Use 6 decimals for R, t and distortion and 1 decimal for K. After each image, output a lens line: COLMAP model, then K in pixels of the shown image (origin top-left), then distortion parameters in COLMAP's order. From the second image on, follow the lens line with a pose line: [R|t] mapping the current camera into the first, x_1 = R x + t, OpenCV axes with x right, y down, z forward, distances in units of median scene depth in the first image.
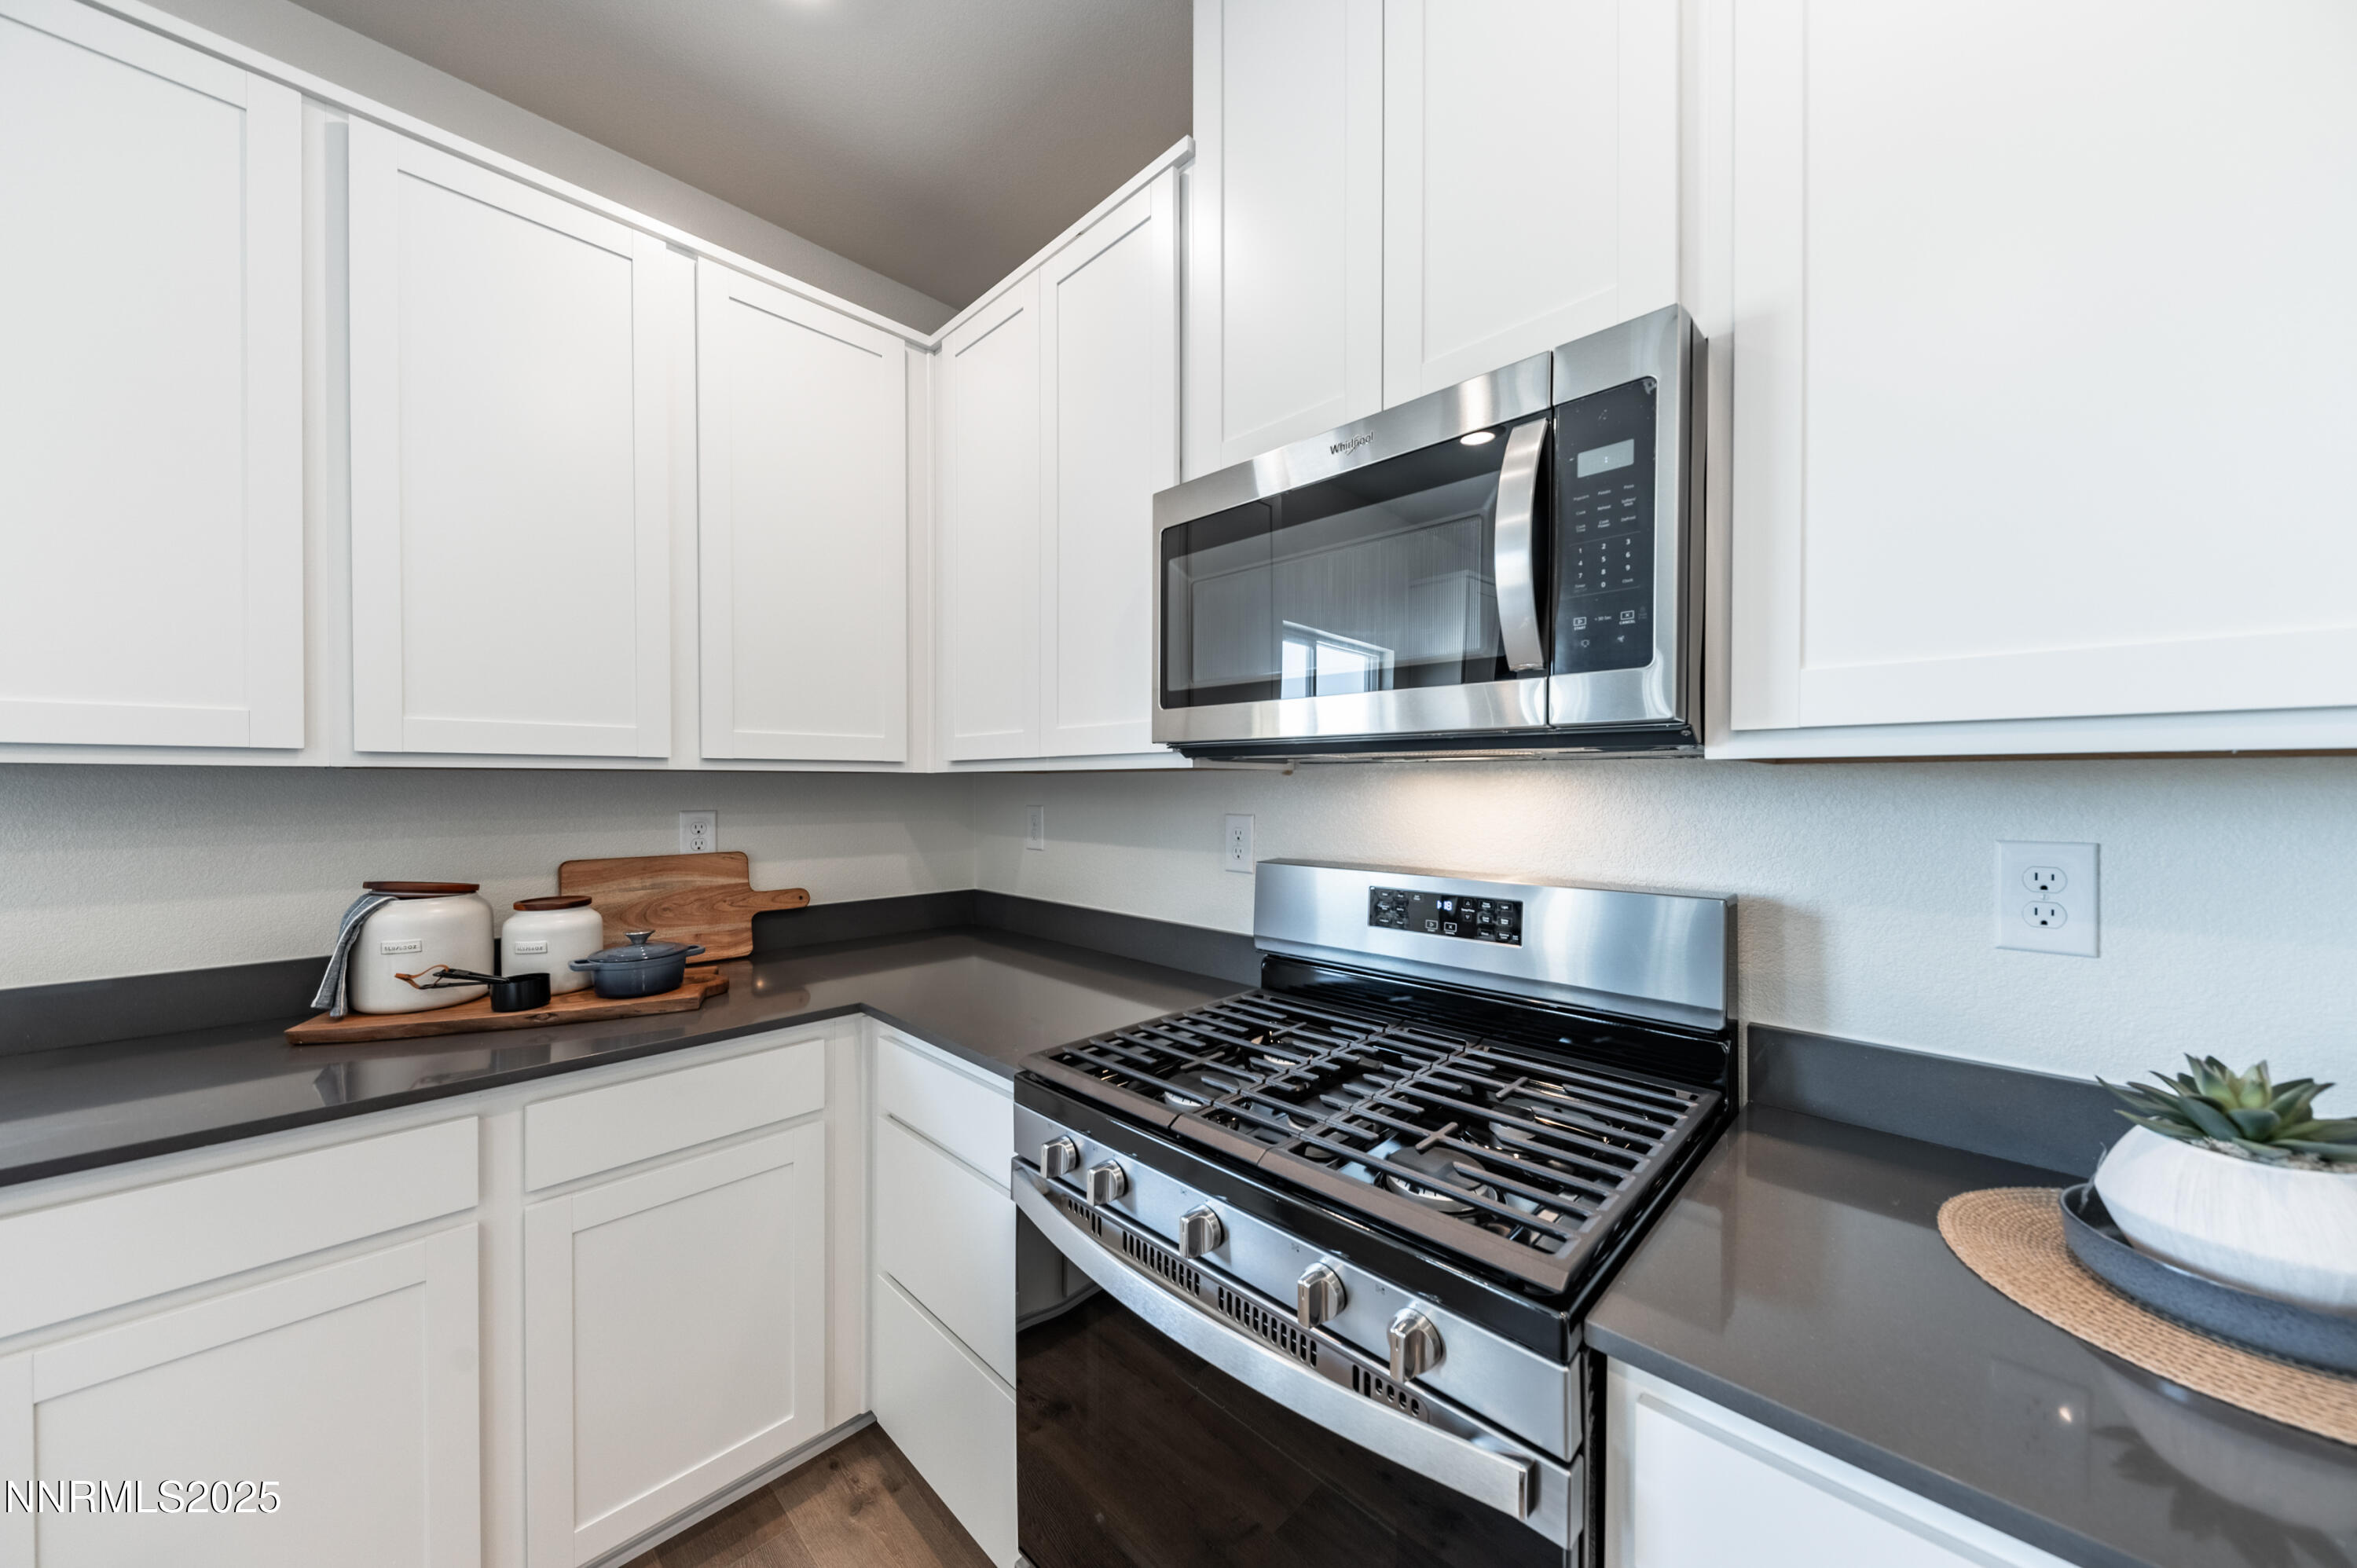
lens RADIAL K [[813.2, 0, 1172.9], [0, 813.2, 790.7], [0, 0, 1]] dist [0.010056, -0.000075]
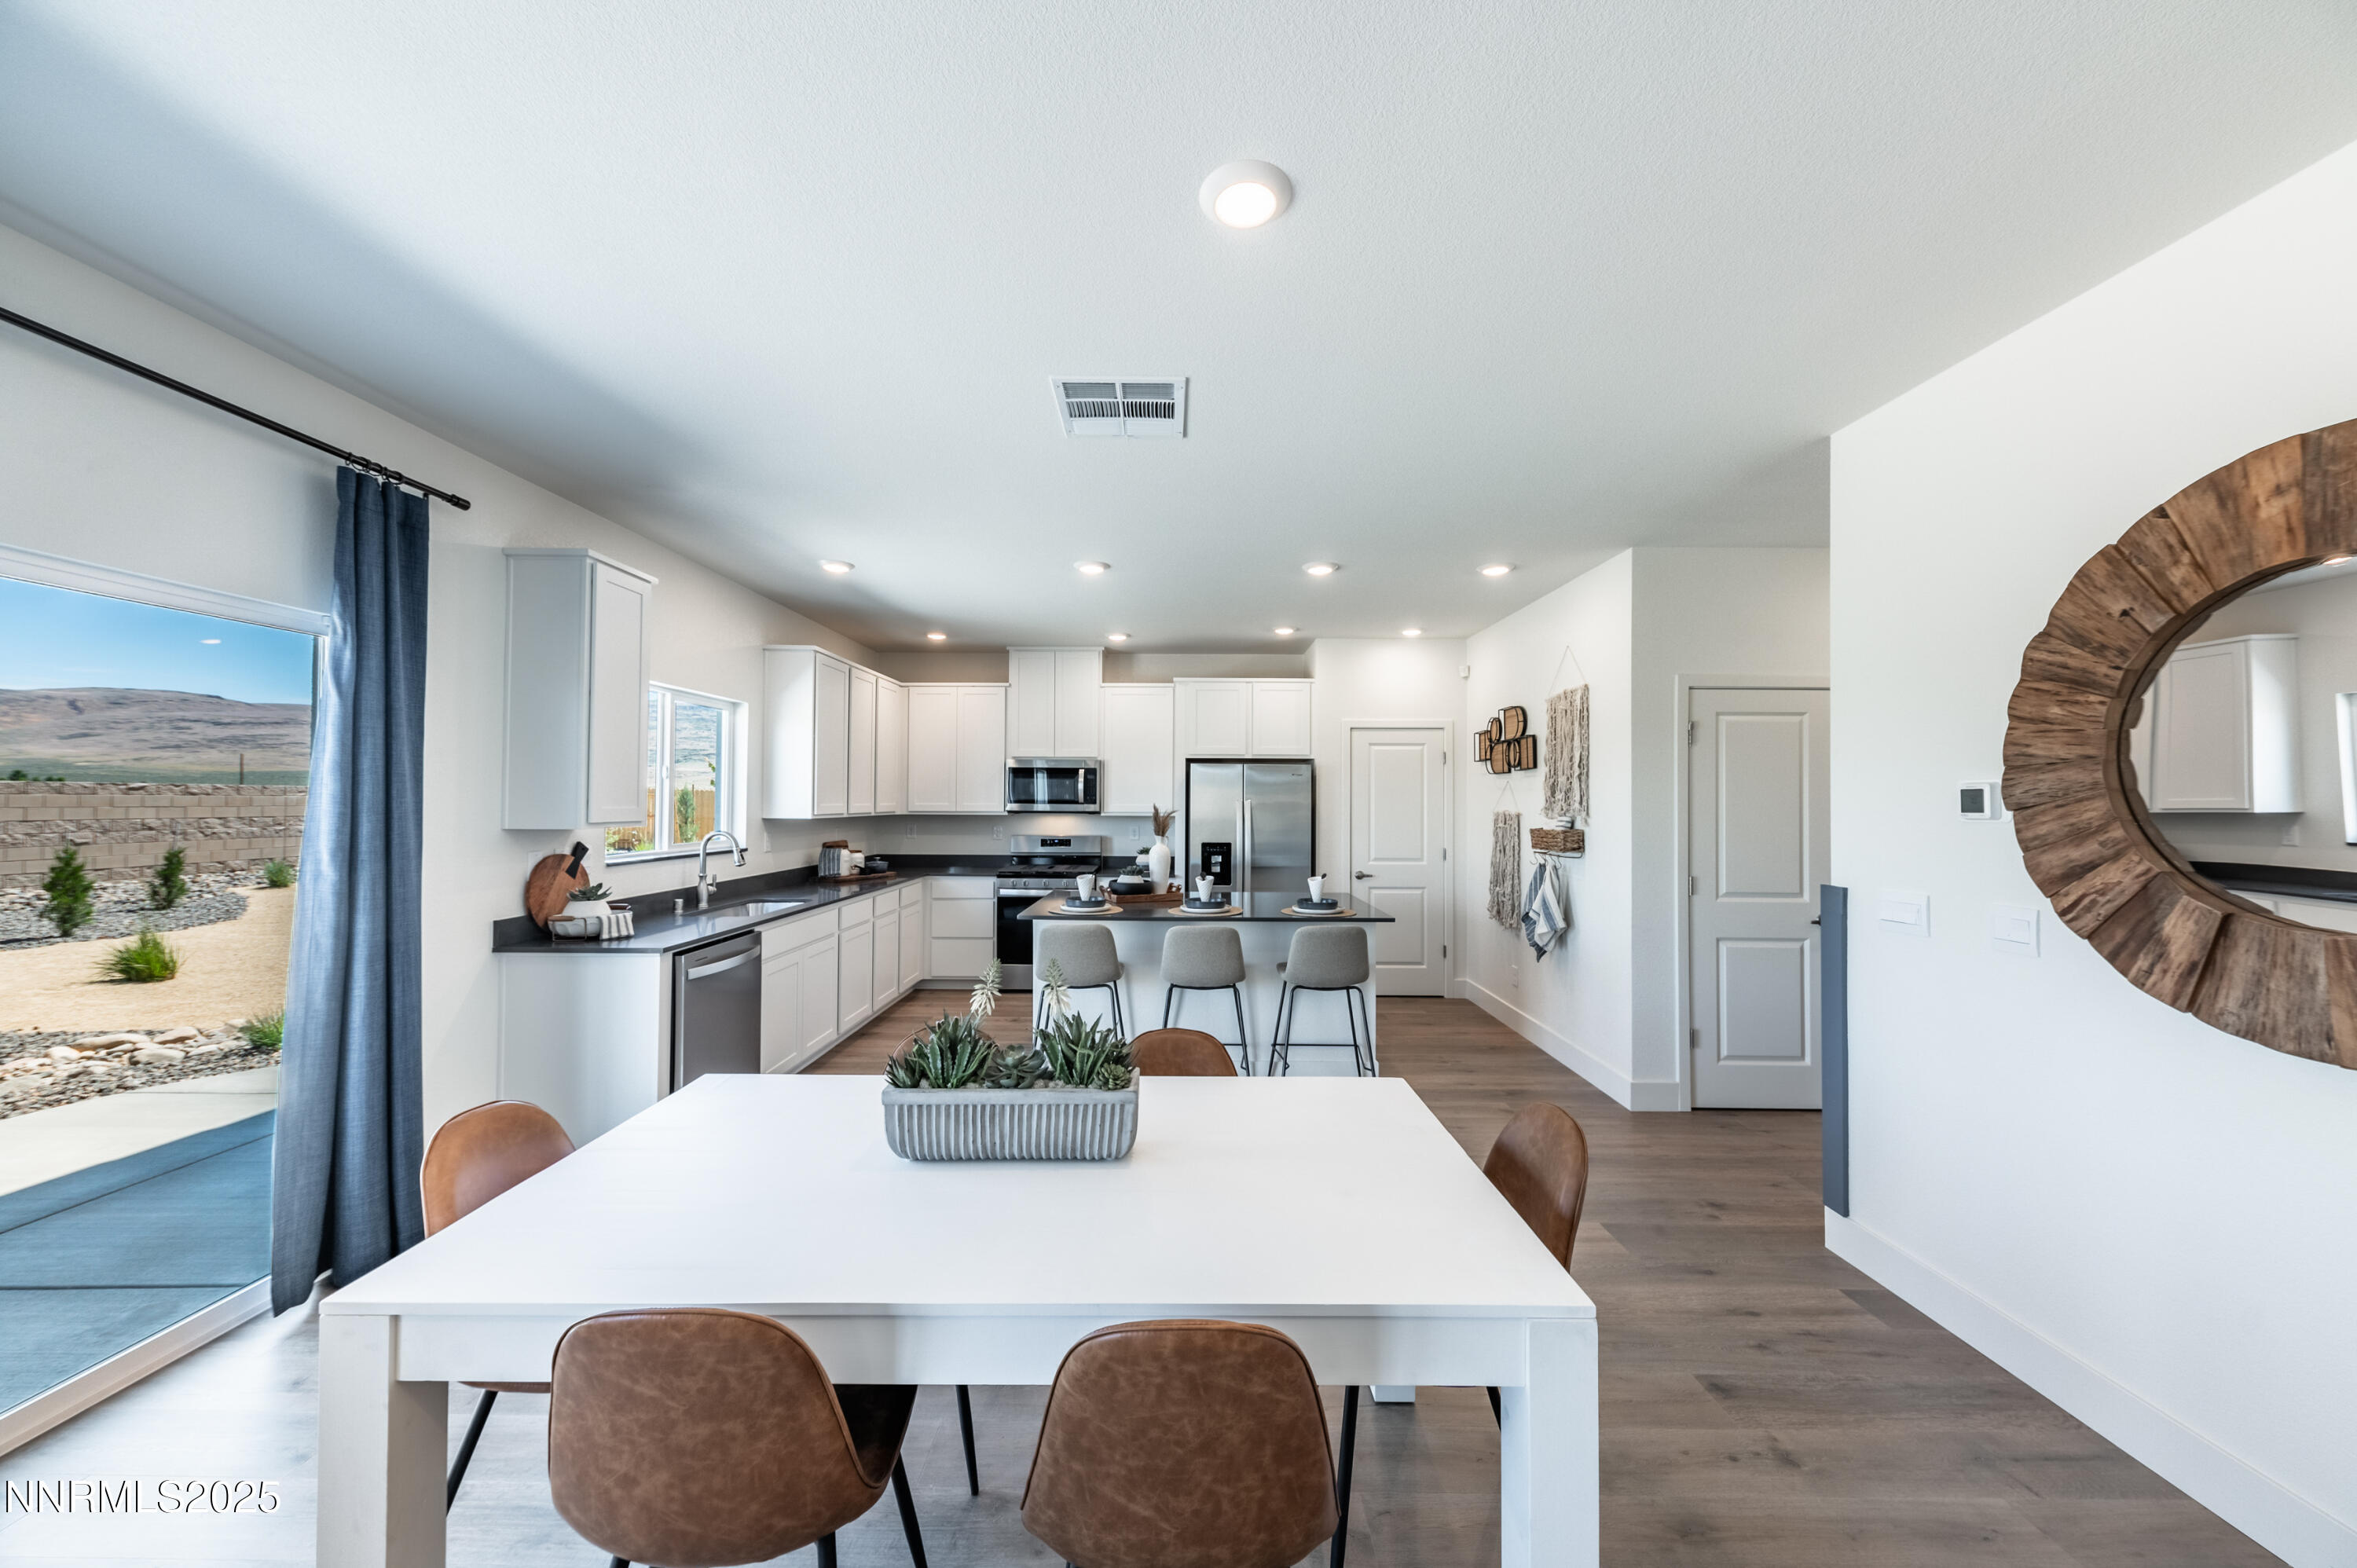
lens RADIAL K [[813.2, 0, 1172.9], [0, 813.2, 790.7], [0, 0, 1]] dist [0.010056, -0.000075]
pose [[0.713026, 0.012771, 0.701021, -2.770817], [0.002693, 0.999777, -0.020953, -0.073662], [-0.701132, 0.016828, 0.712833, -3.216922]]
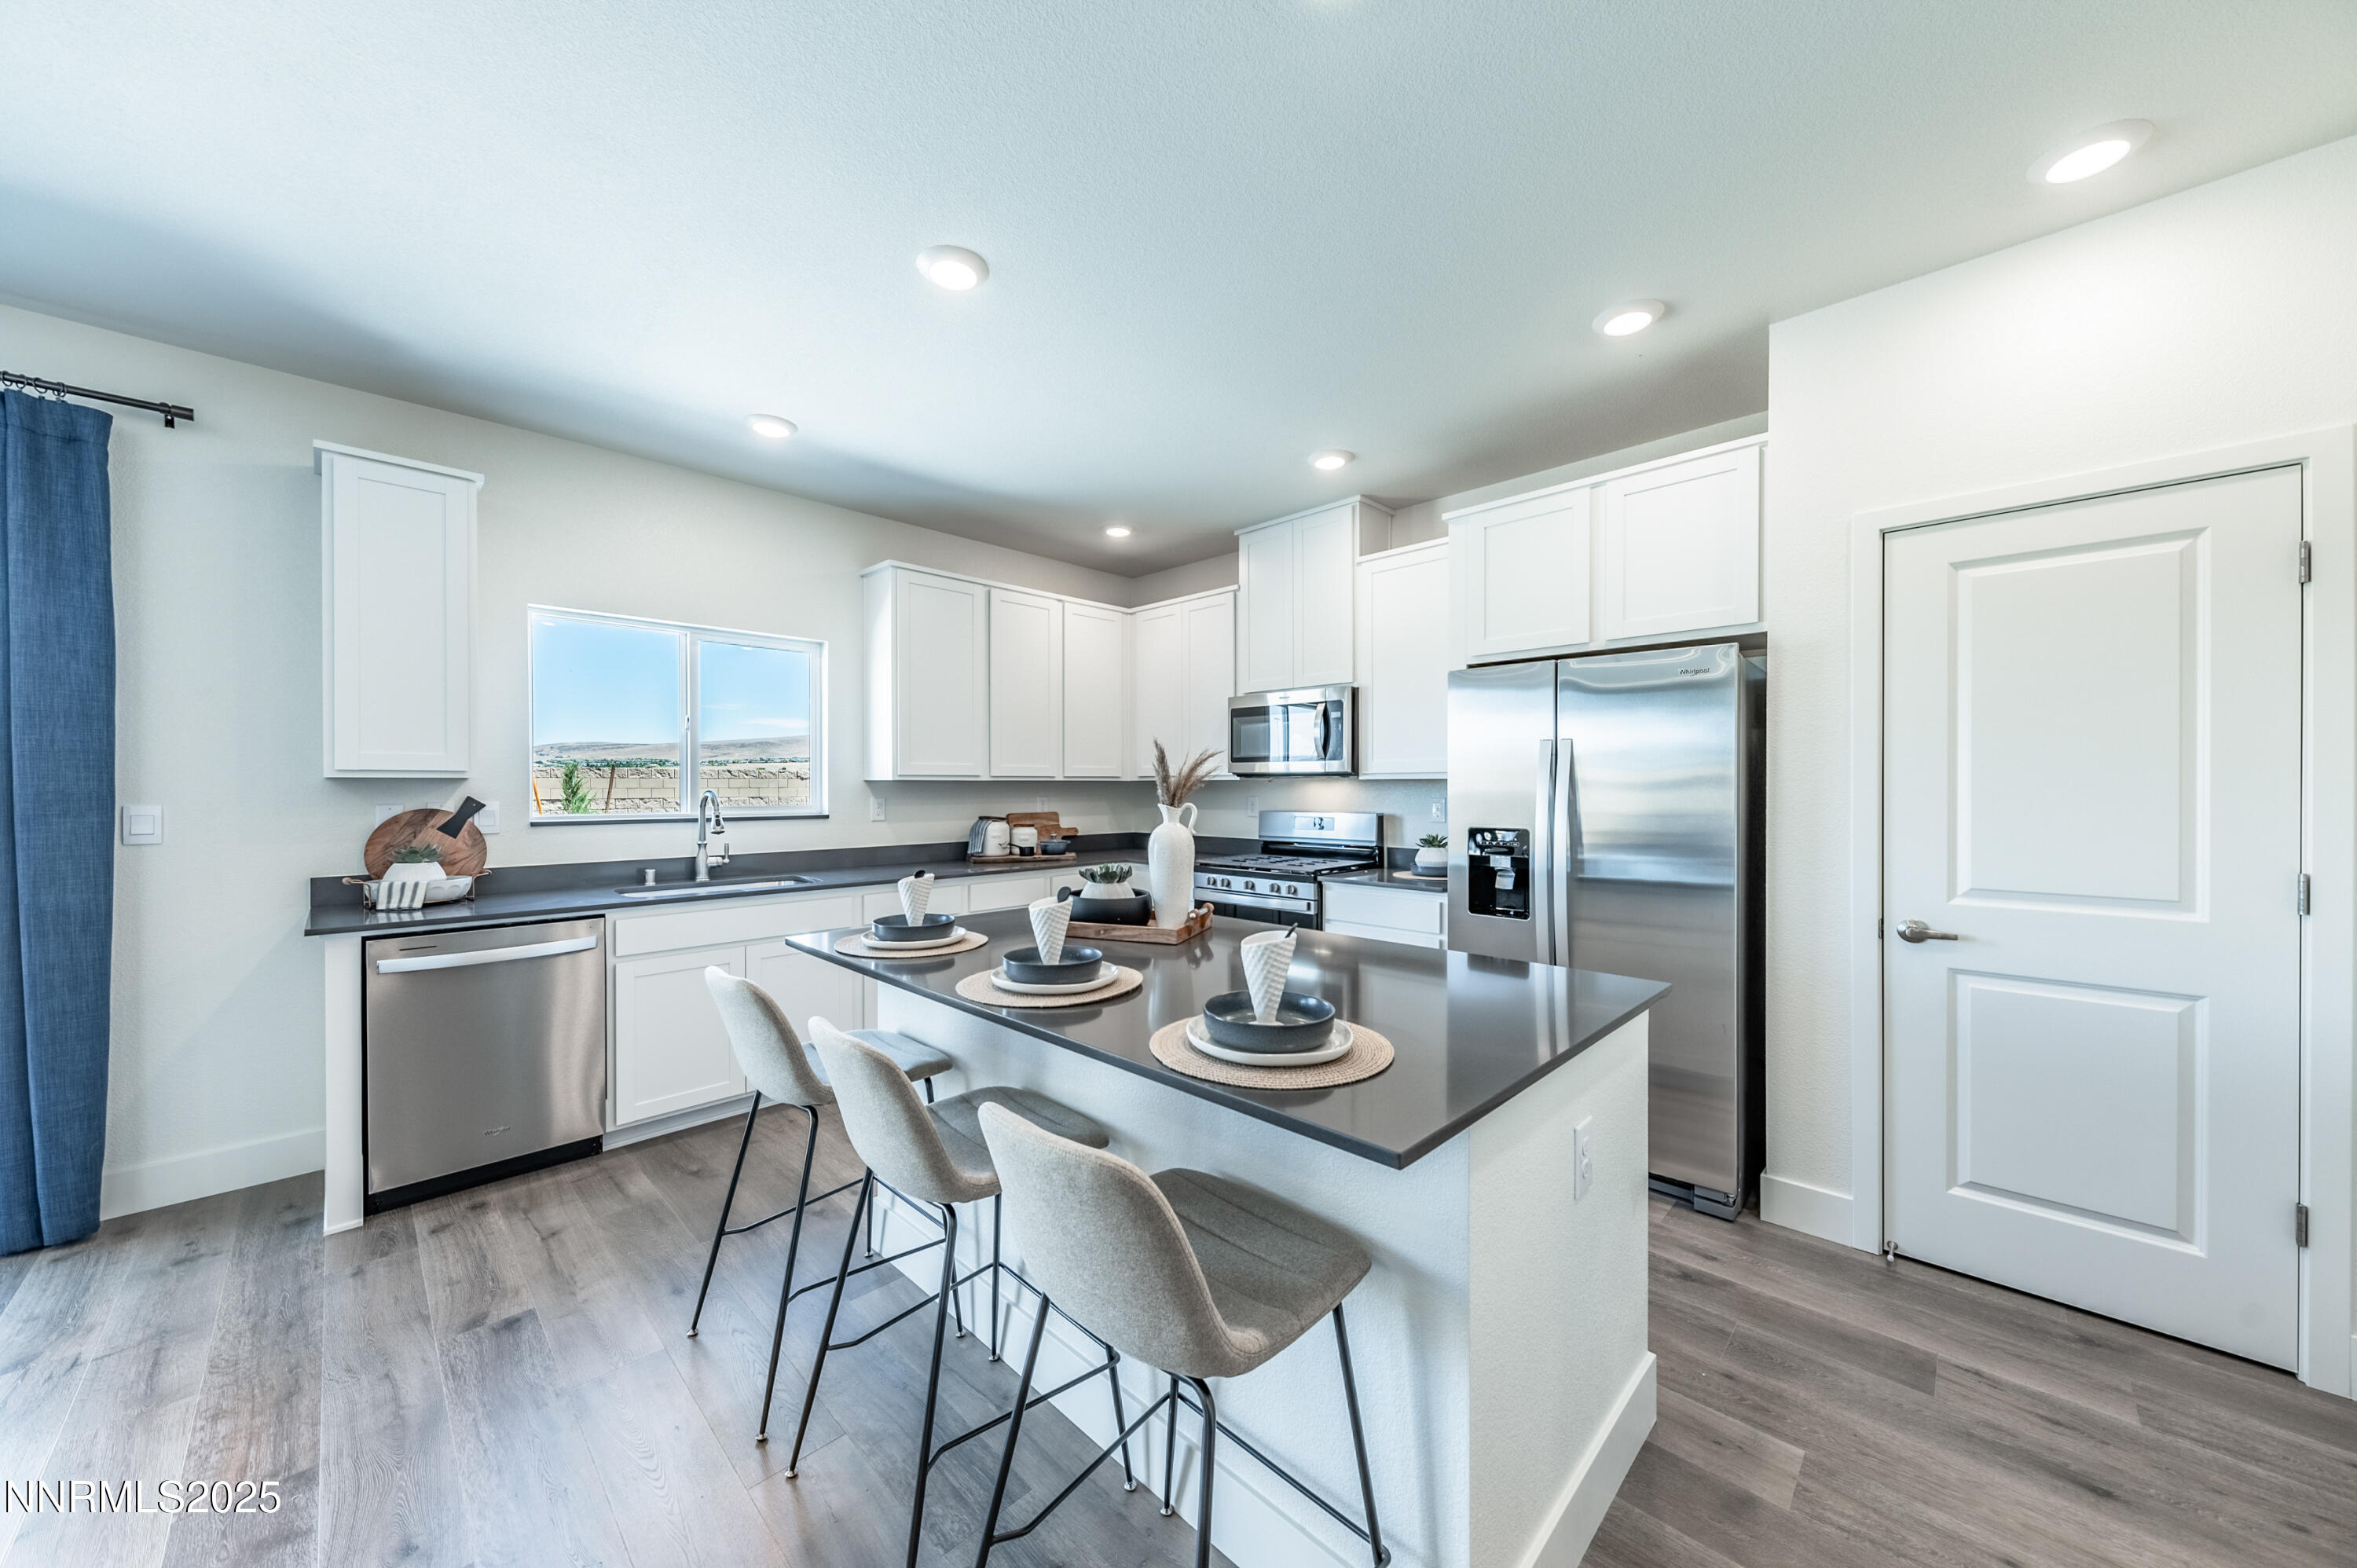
lens RADIAL K [[810.7, 0, 1170.1], [0, 810.7, 786.8], [0, 0, 1]] dist [-0.000787, -0.000156]
pose [[0.999998, -0.001908, -0.000802, -0.258745], [0.001901, 0.999959, -0.008805, 0.026826], [0.000818, 0.008804, 0.999961, -2.314406]]
